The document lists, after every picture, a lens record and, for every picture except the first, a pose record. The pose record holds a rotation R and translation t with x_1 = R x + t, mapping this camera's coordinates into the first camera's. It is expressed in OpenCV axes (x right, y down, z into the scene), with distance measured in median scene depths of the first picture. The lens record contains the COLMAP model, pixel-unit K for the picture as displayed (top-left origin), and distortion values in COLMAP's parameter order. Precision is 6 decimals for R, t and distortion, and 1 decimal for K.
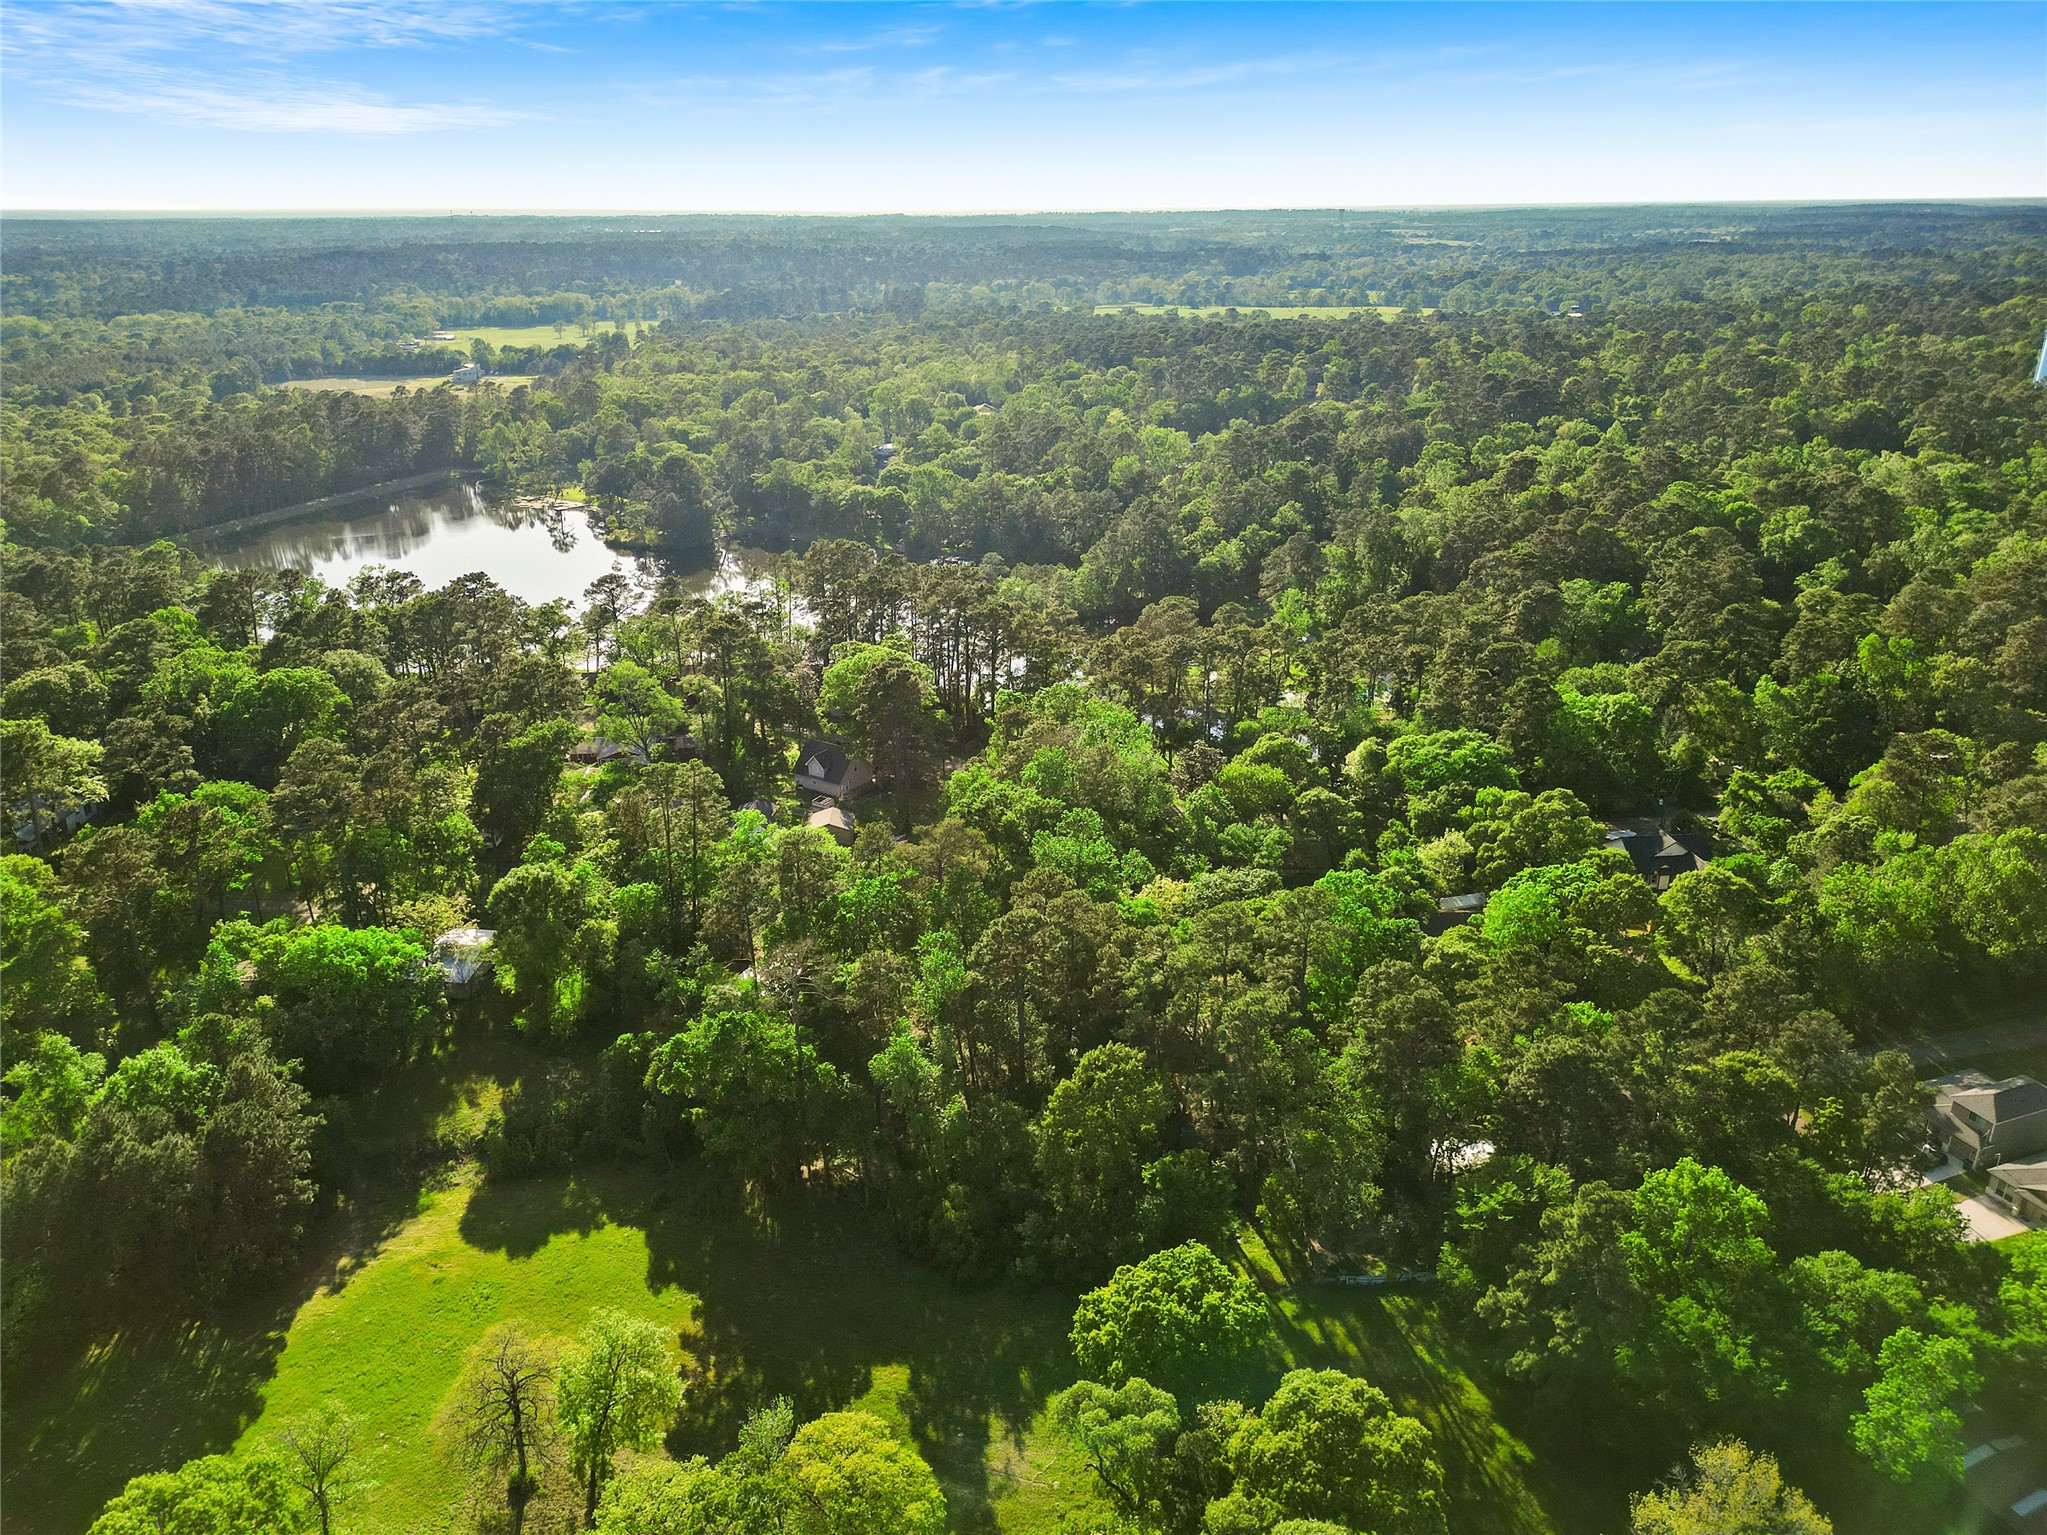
lens RADIAL K [[1419.9, 0, 1023.5], [0, 1419.9, 767.5], [0, 0, 1]] dist [0.066093, -0.051332]
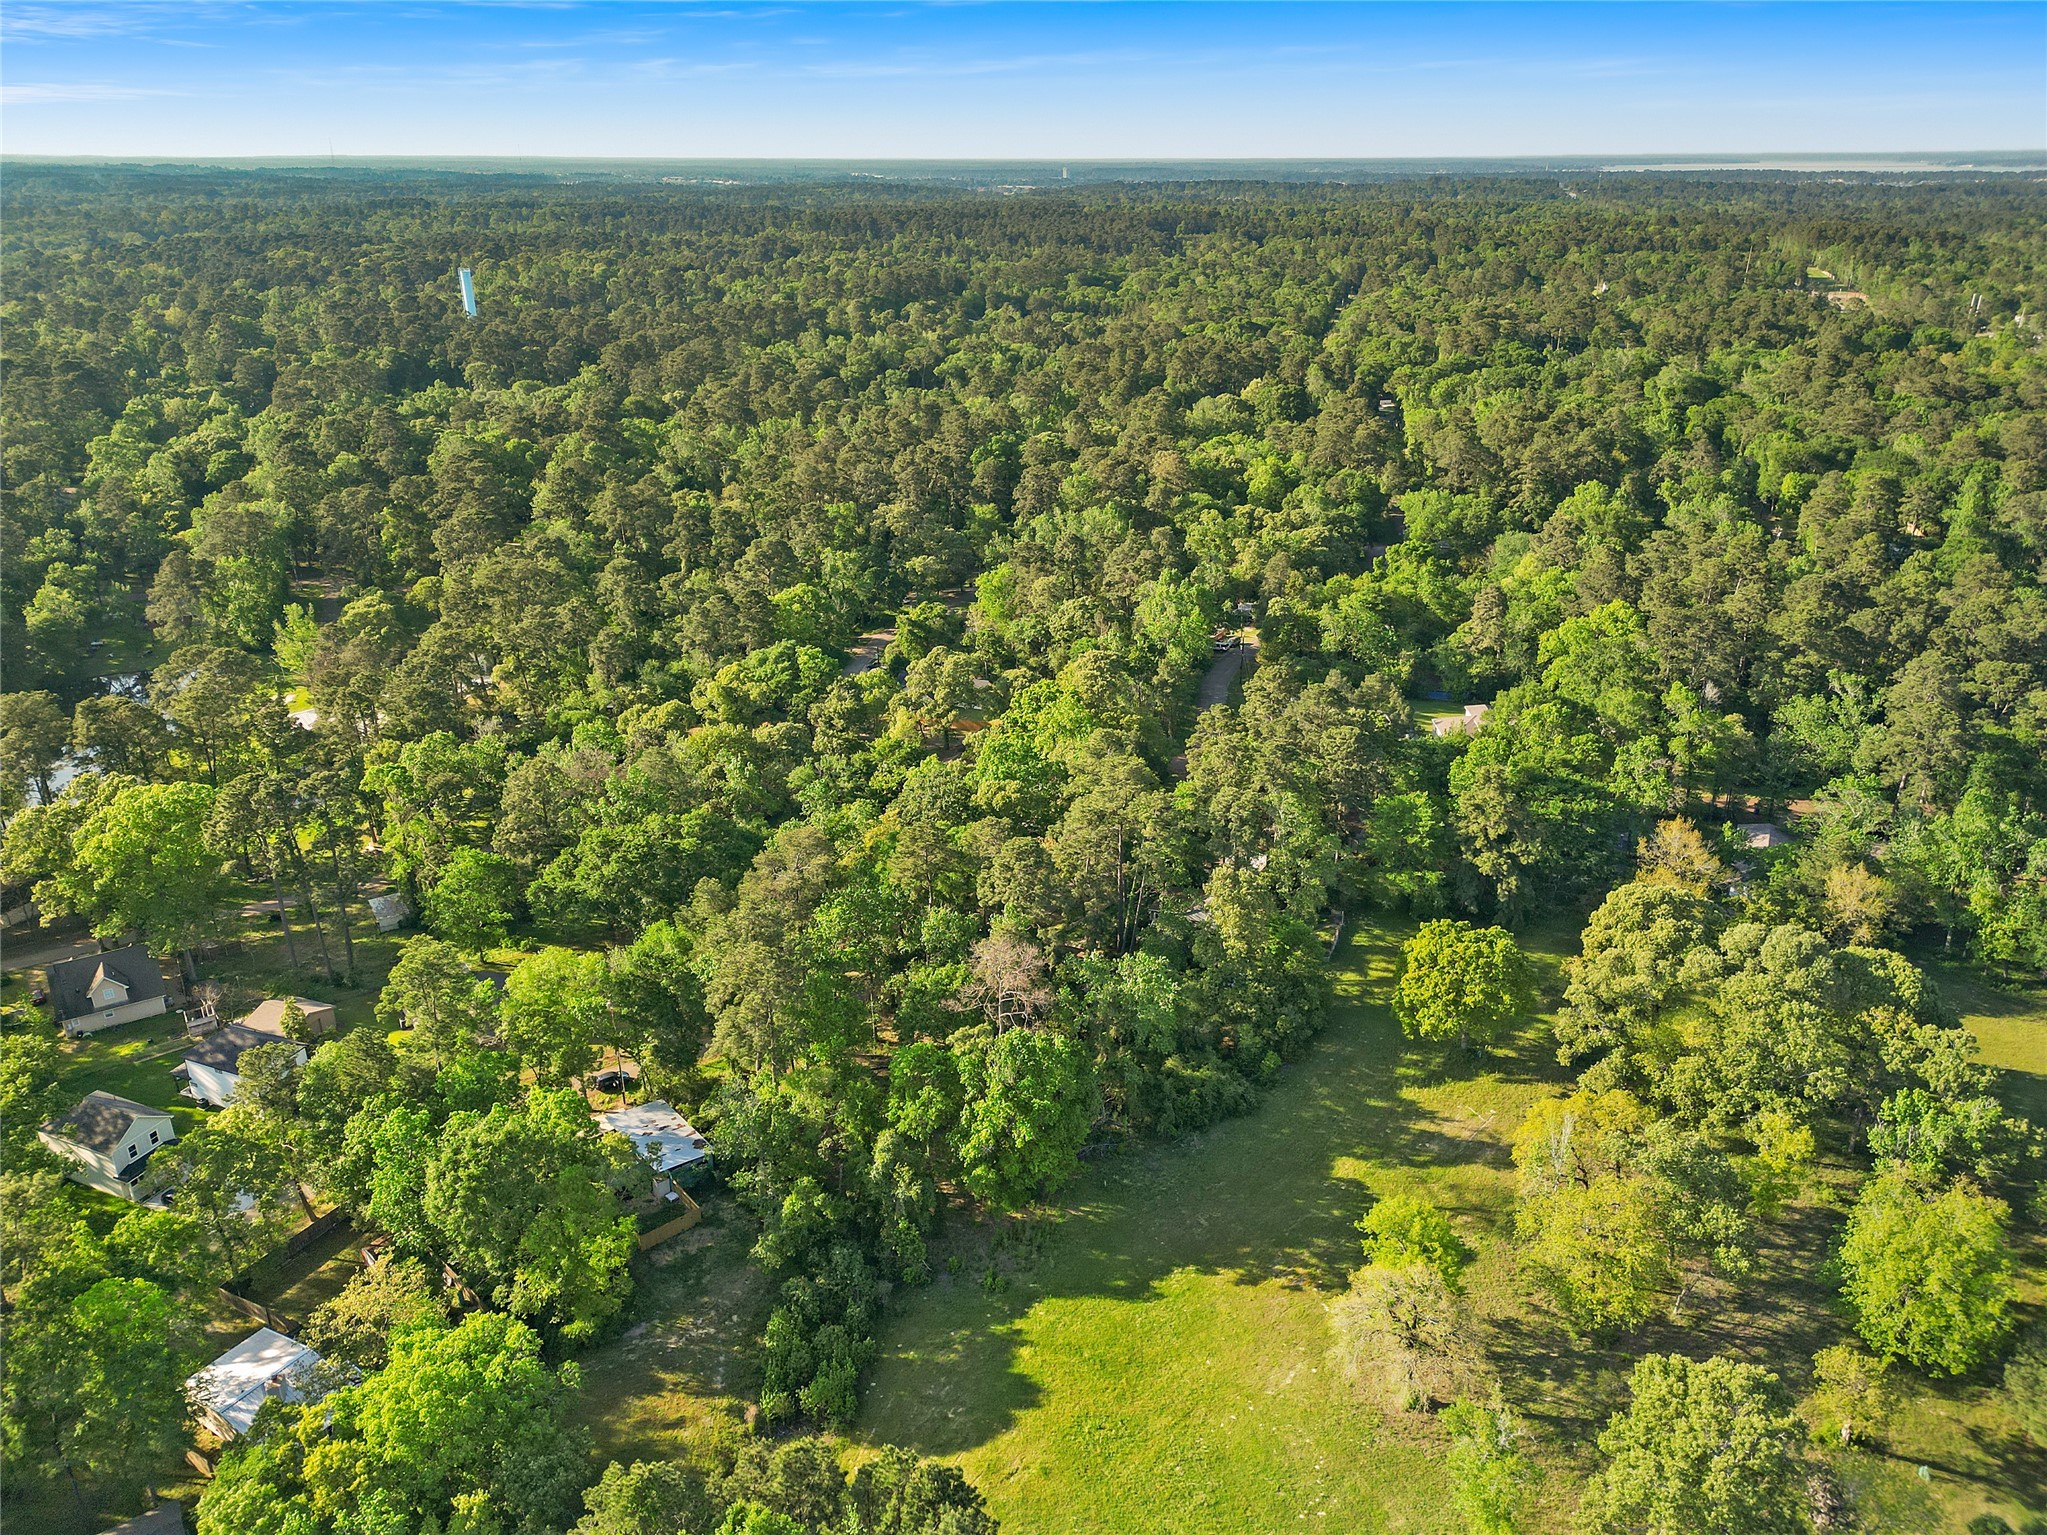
lens RADIAL K [[1419.9, 0, 1023.5], [0, 1419.9, 767.5], [0, 0, 1]] dist [0.066093, -0.051332]
pose [[0.405663, -0.350256, 0.844250, -0.967782], [0.326807, 0.918187, 0.223900, -0.203792], [-0.853601, 0.185079, 0.486941, 0.535070]]
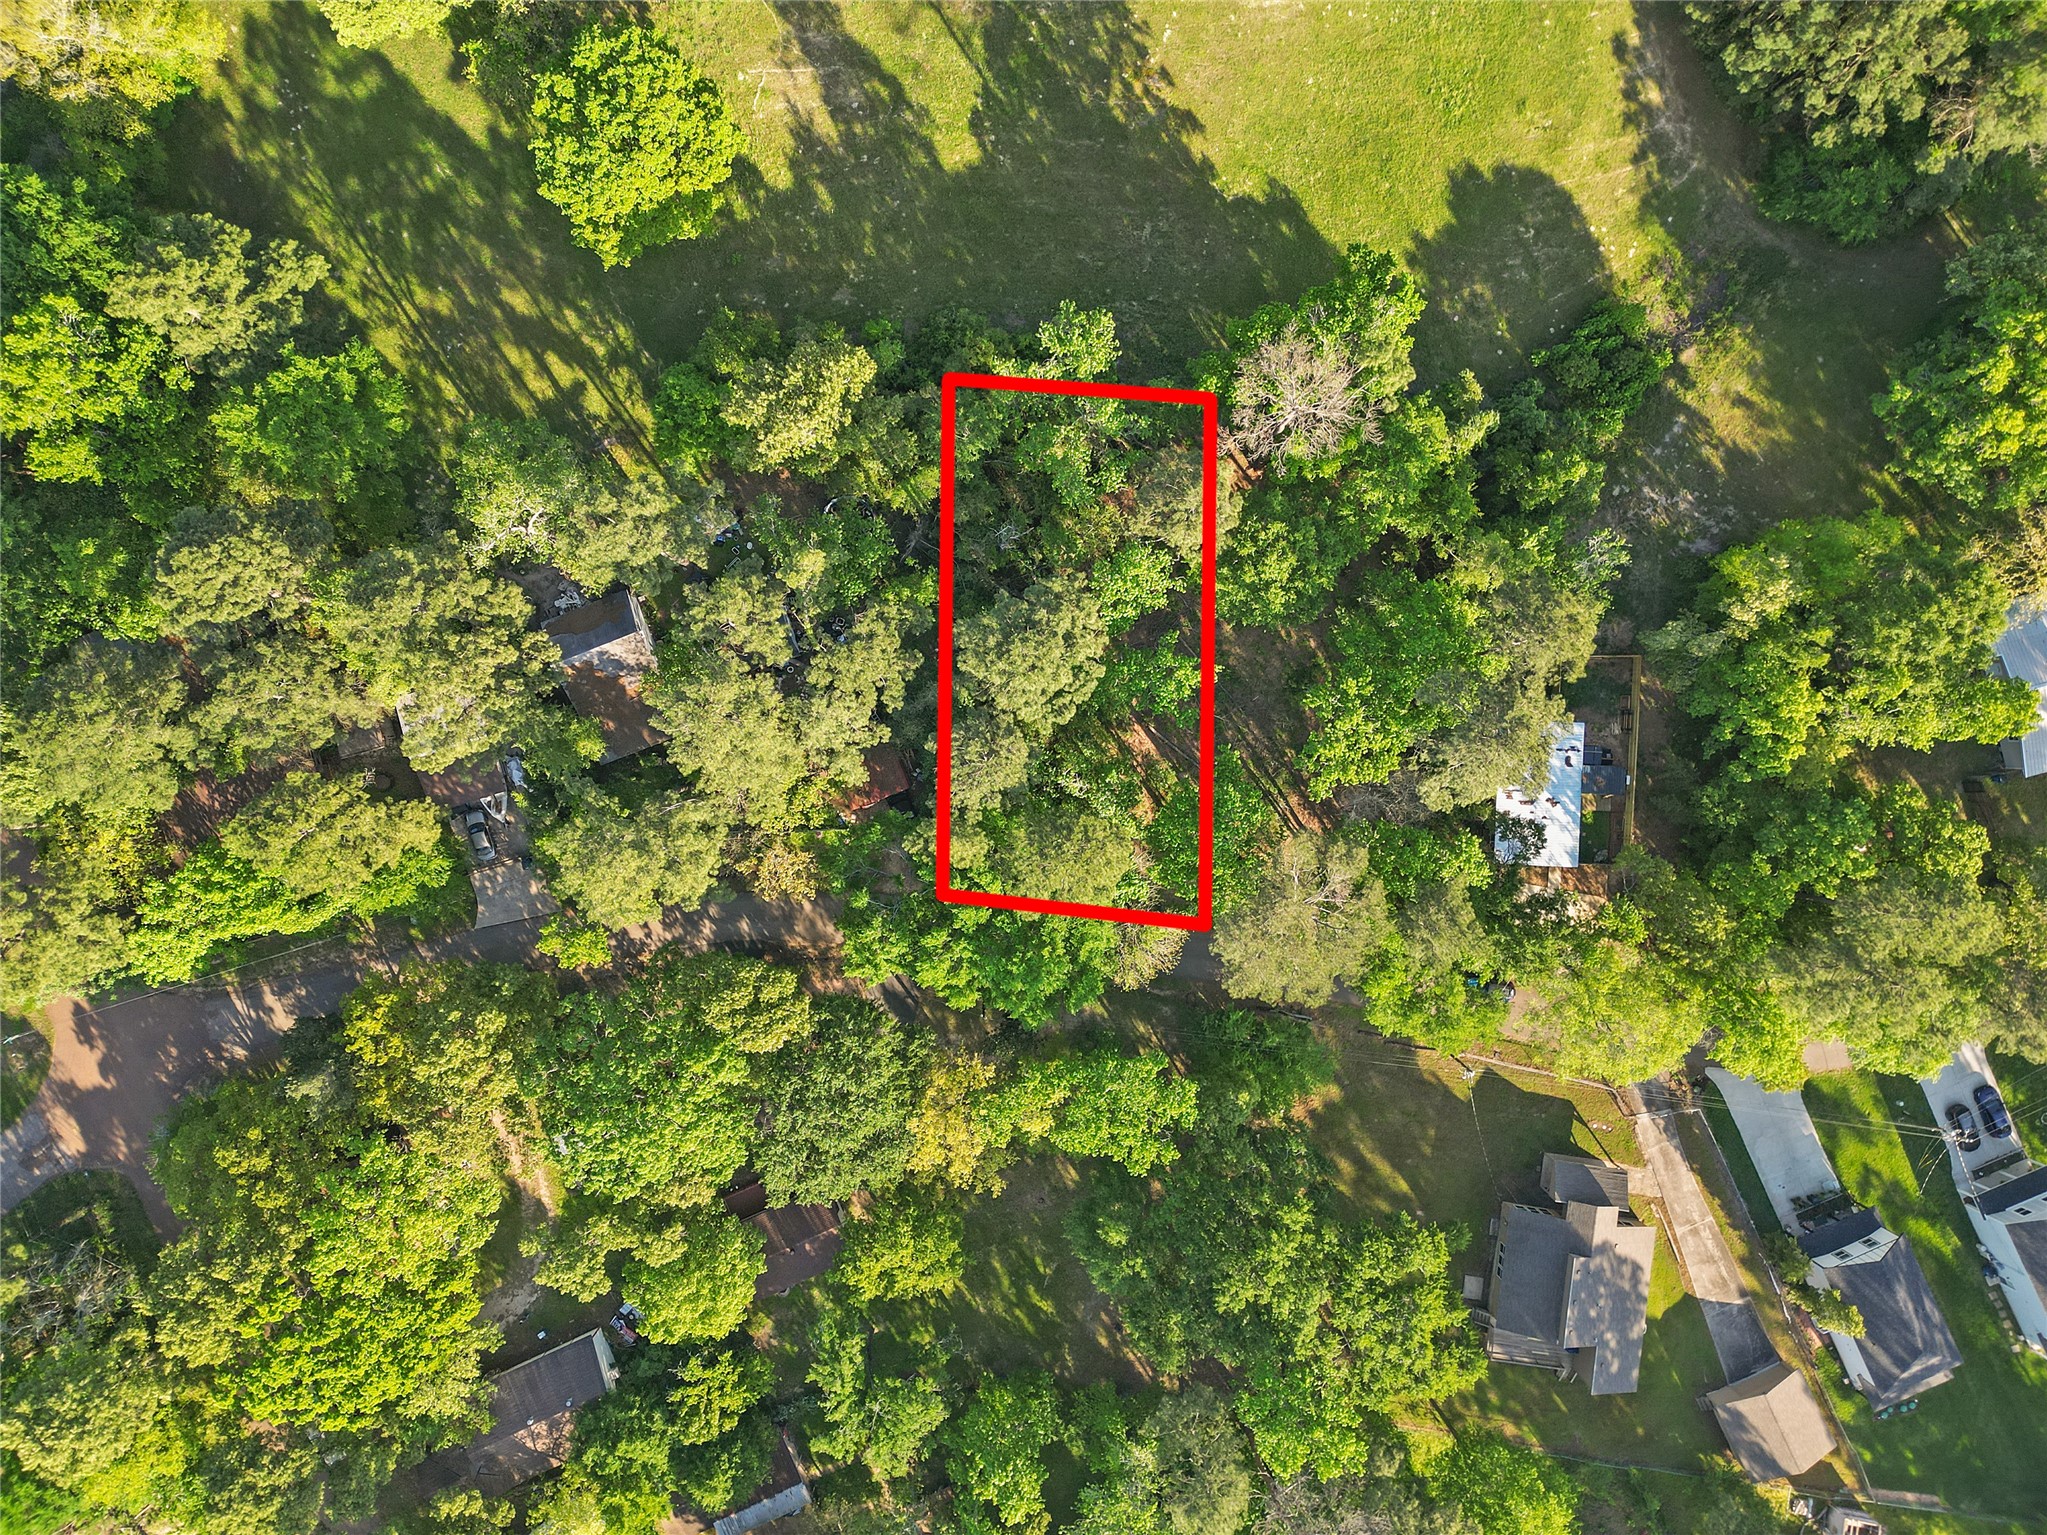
lens RADIAL K [[1419.9, 0, 1023.5], [0, 1419.9, 767.5], [0, 0, 1]] dist [0.066093, -0.051332]
pose [[-0.919618, 0.392566, 0.013976, 0.013326], [-0.134794, -0.348786, 0.927458, -0.547698], [0.368963, 0.851023, 0.373666, 0.906689]]
